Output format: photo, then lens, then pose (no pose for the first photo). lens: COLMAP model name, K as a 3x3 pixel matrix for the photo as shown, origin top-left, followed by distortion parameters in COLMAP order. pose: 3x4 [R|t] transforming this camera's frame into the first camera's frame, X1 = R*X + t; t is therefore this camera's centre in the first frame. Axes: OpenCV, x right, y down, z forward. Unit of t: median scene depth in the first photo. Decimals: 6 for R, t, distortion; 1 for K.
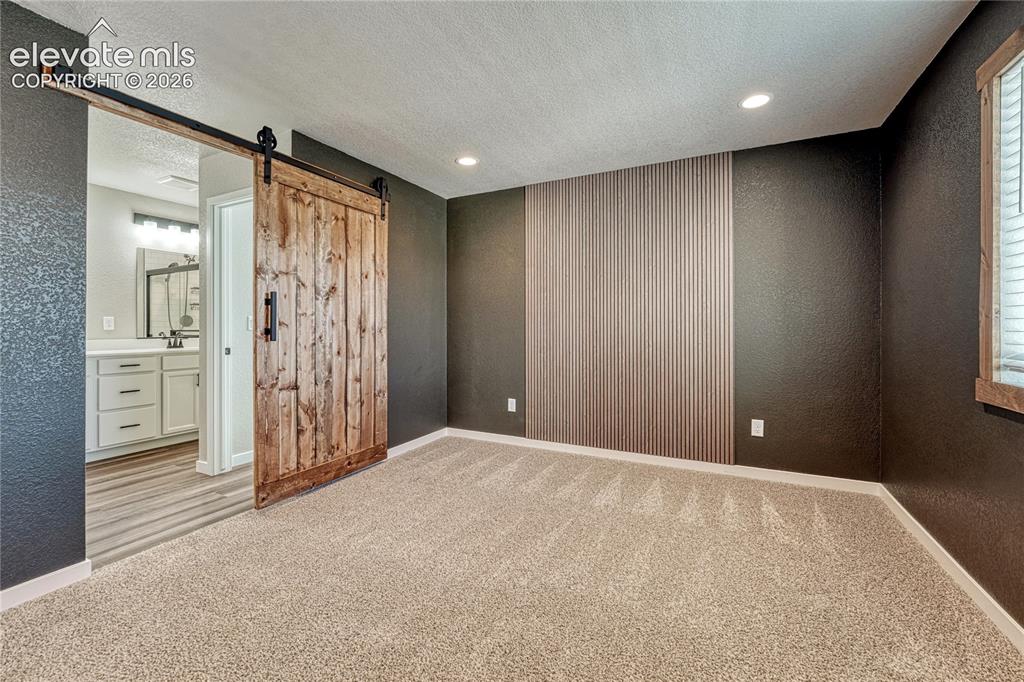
lens RADIAL K [[423.6, 0, 513.5], [0, 423.6, 333.0], [0, 0, 1]] dist [-0.011376, 0.001468]
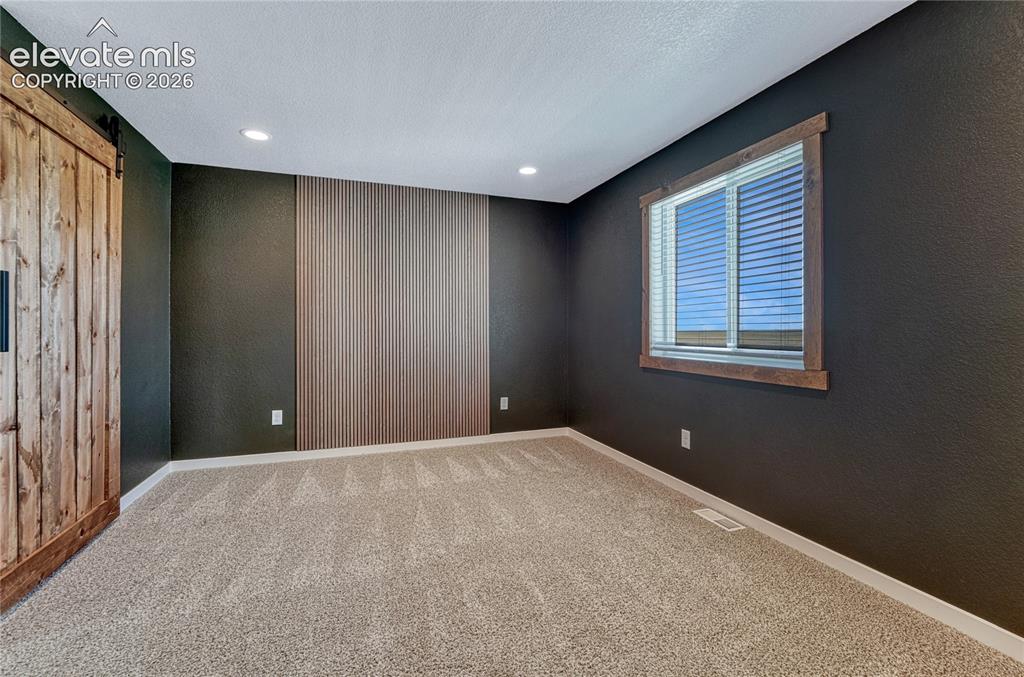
lens RADIAL K [[428.8, 0, 509.6], [0, 428.8, 335.1], [0, 0, 1]] dist [-0.010796, 0.001896]
pose [[0.684941, -0.009994, 0.728530, -0.421882], [0.011654, 0.999928, 0.002760, 0.001496], [-0.728506, 0.006600, 0.685008, 0.041924]]
